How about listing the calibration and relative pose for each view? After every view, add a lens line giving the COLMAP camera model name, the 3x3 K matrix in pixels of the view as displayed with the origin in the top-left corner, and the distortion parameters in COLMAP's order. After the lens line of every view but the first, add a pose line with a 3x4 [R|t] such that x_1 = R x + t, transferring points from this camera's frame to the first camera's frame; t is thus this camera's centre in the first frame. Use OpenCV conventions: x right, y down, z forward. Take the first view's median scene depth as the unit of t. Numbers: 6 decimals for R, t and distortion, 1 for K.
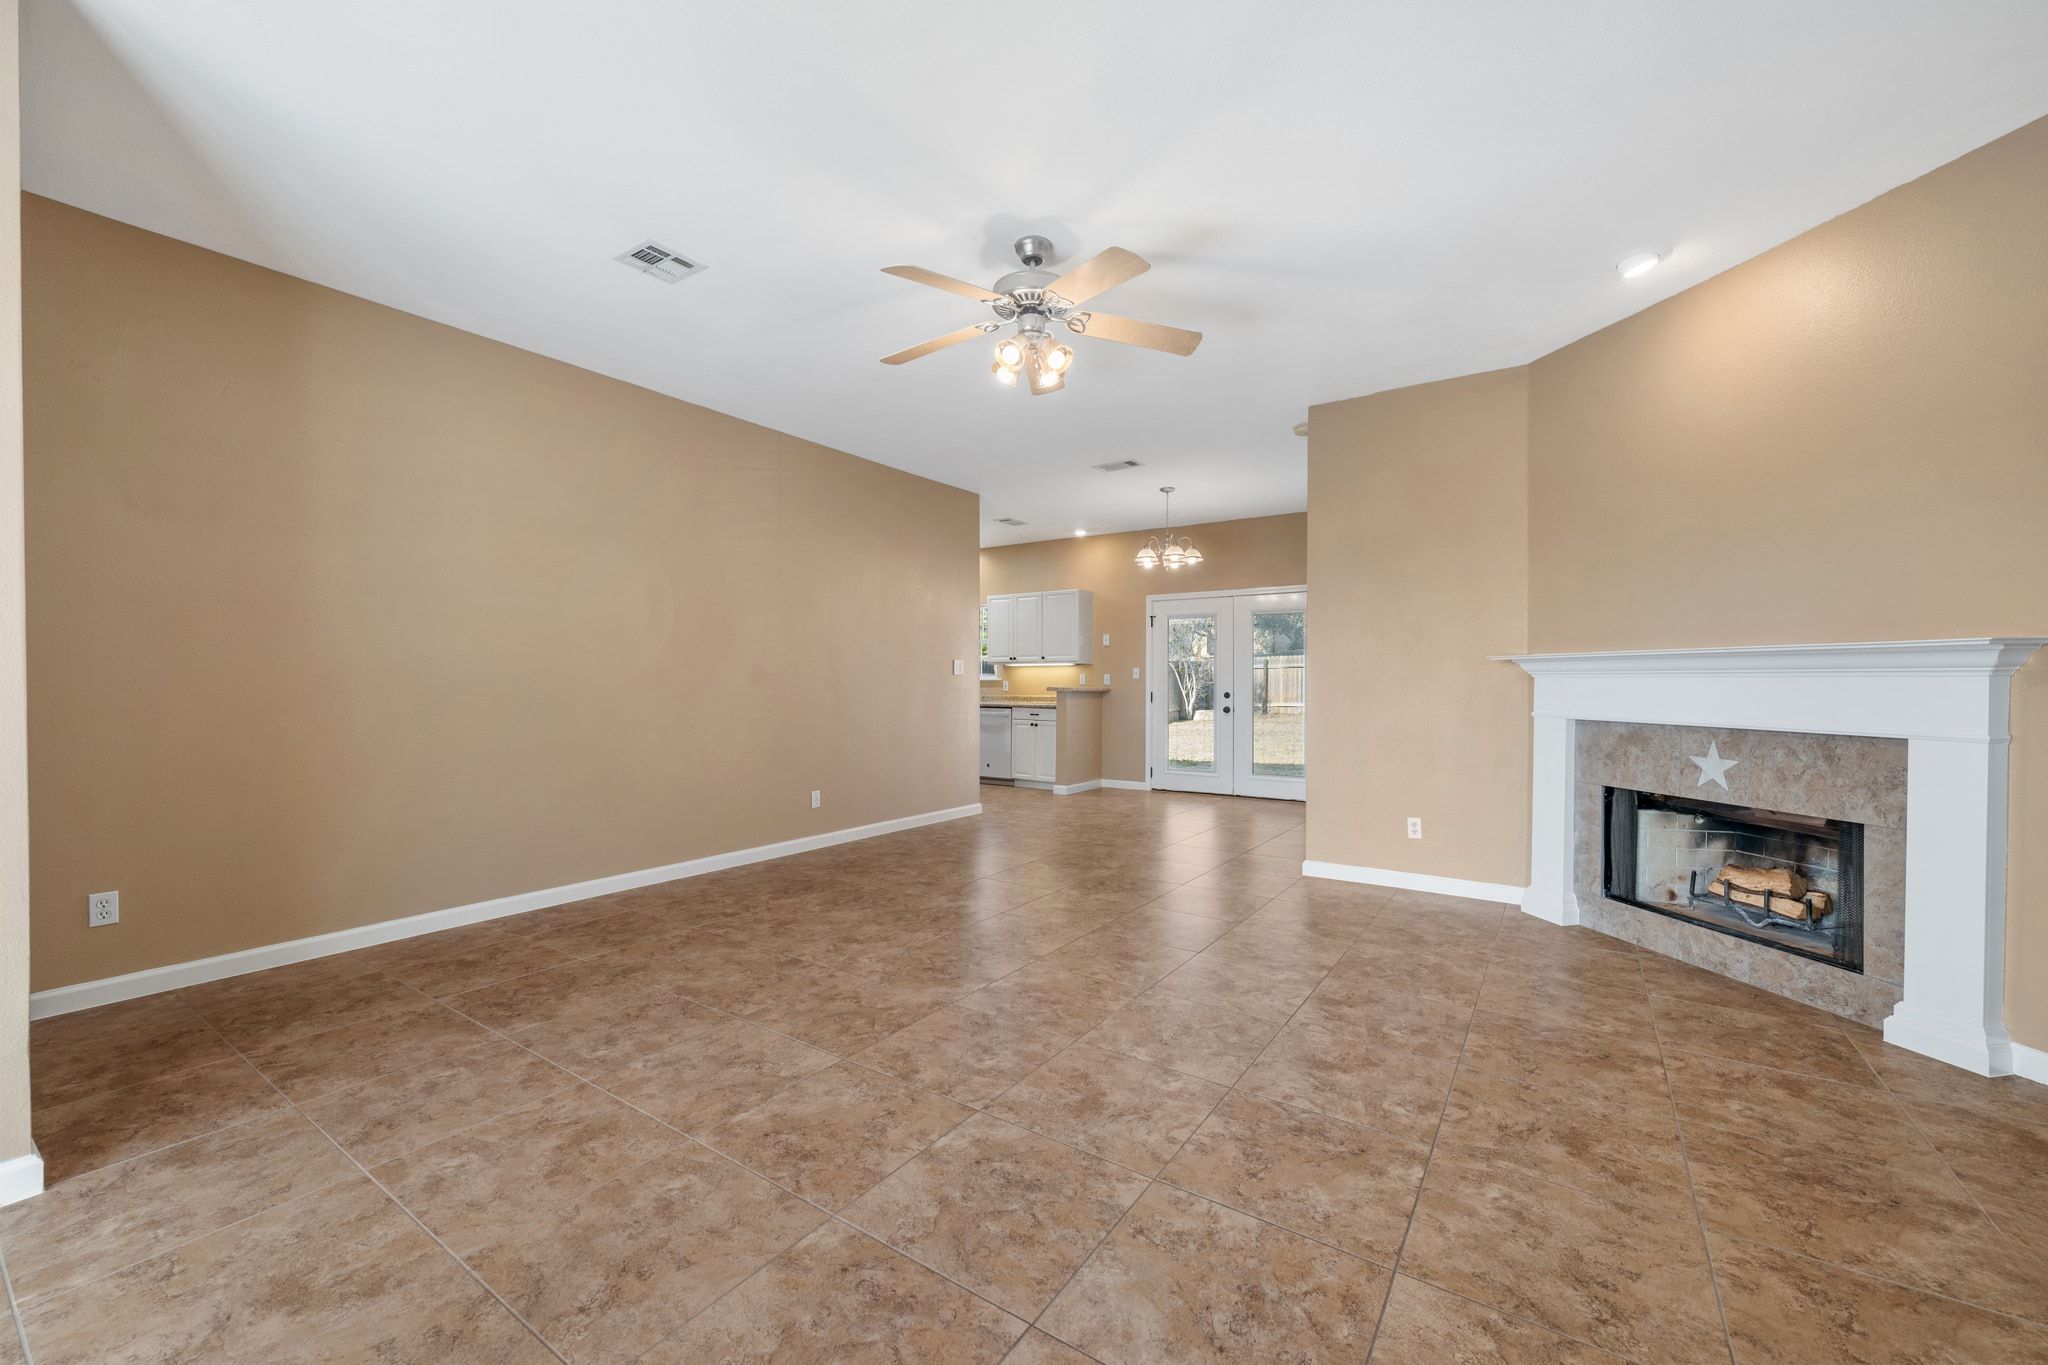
lens RADIAL K [[787.4, 0, 1031.0], [0, 787.4, 684.5], [0, 0, 1]] dist [0.001219, -0.000032]
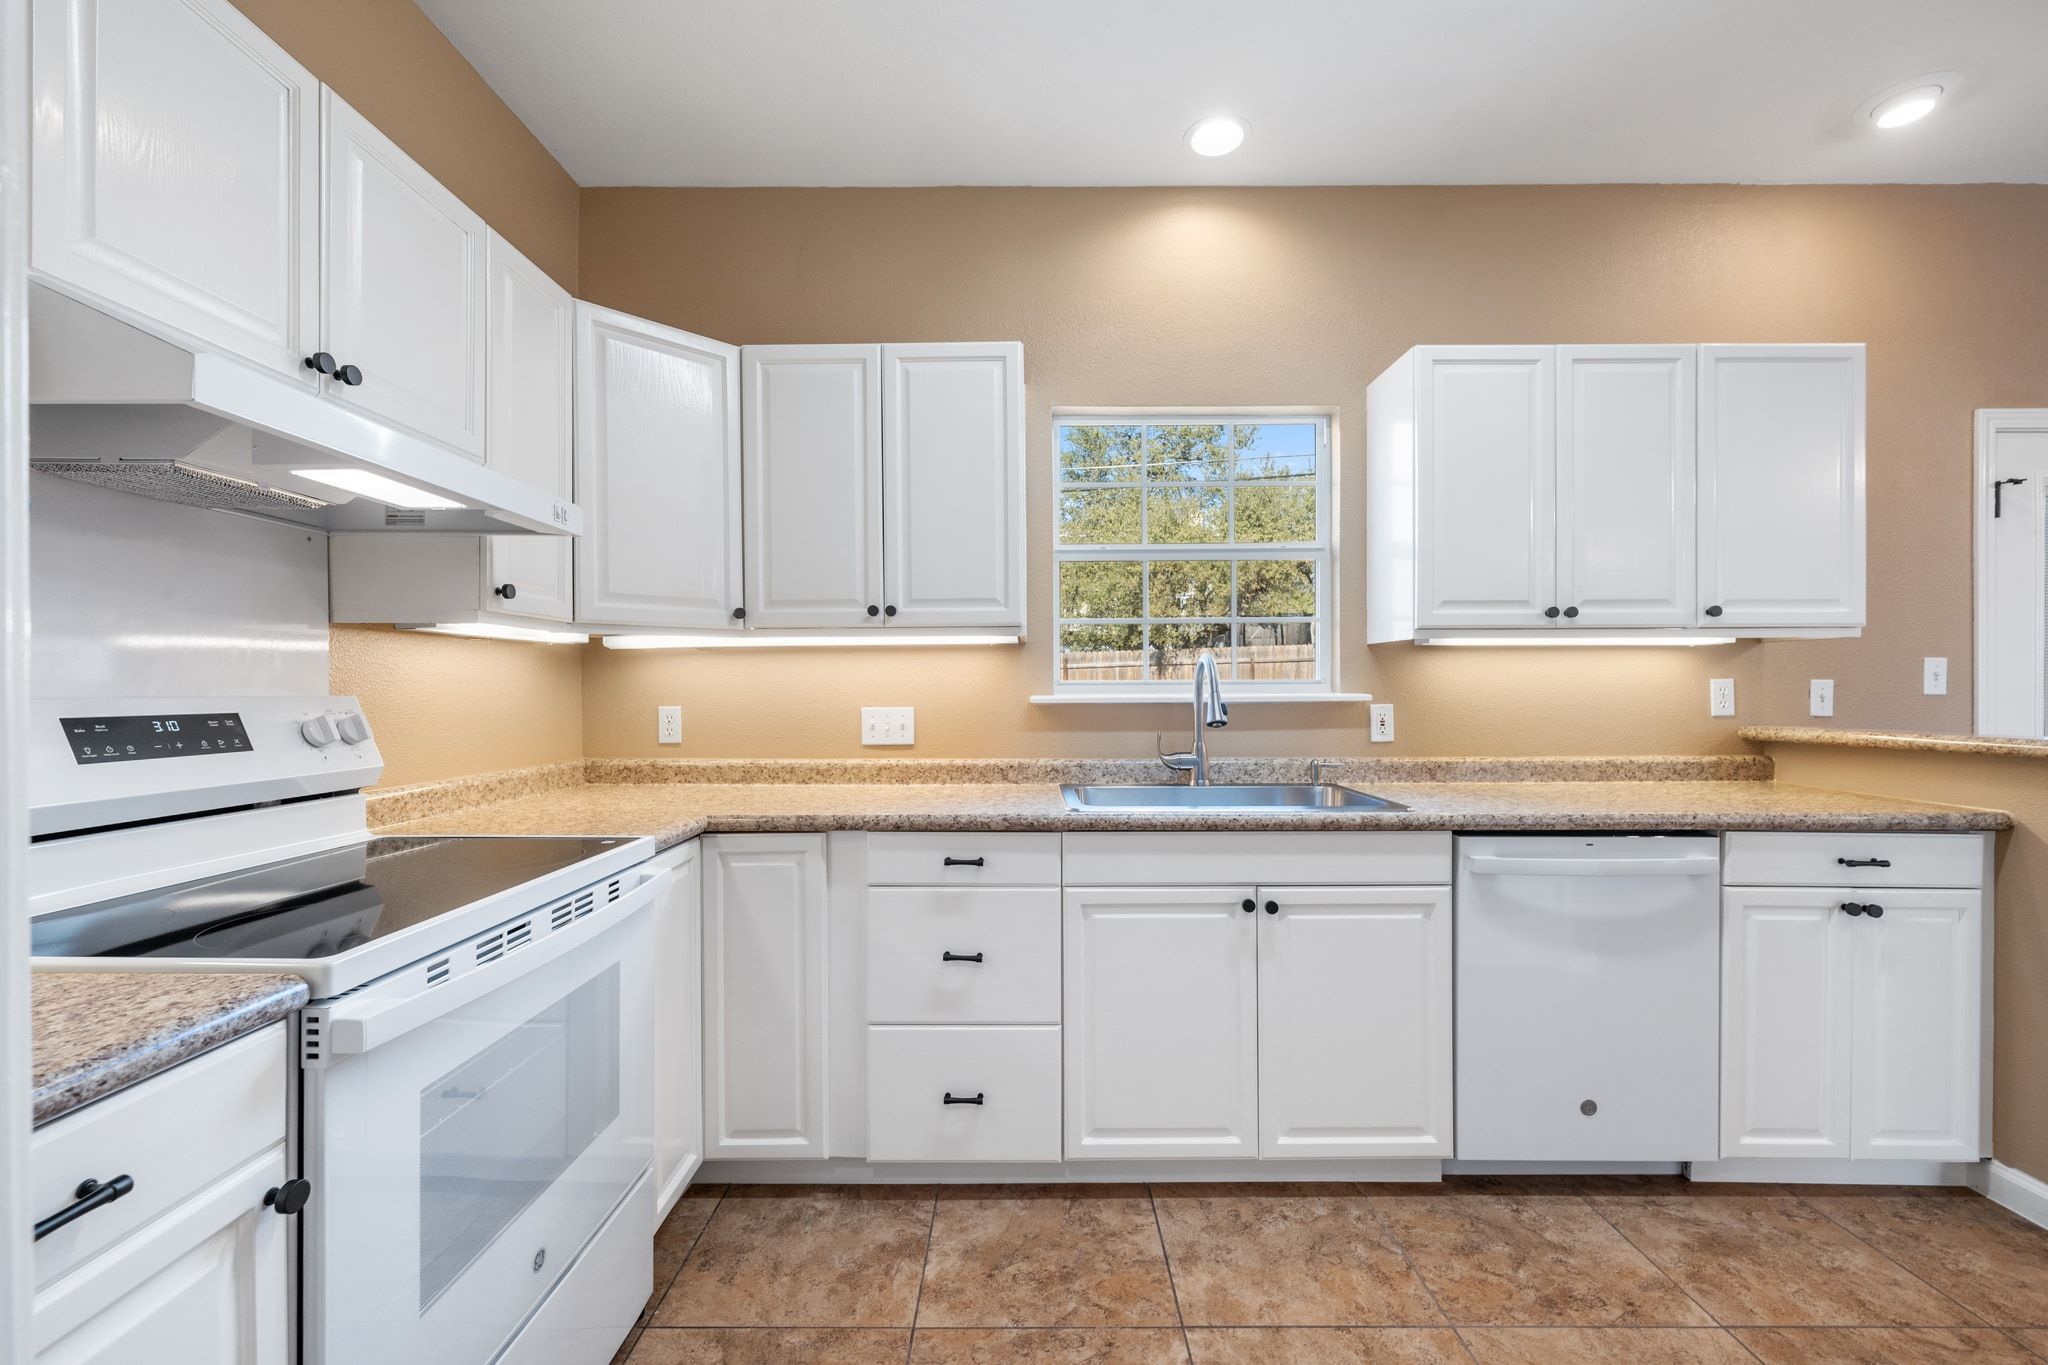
lens RADIAL K [[828.0, 0, 1022.7], [0, 828.0, 690.8], [0, 0, 1]] dist [0.000274, 0.000111]
pose [[0.837295, -0.007990, 0.546693, -0.658120], [0.006351, 0.999968, 0.004886, -0.025859], [-0.546715, -0.000619, 0.837319, 1.949666]]
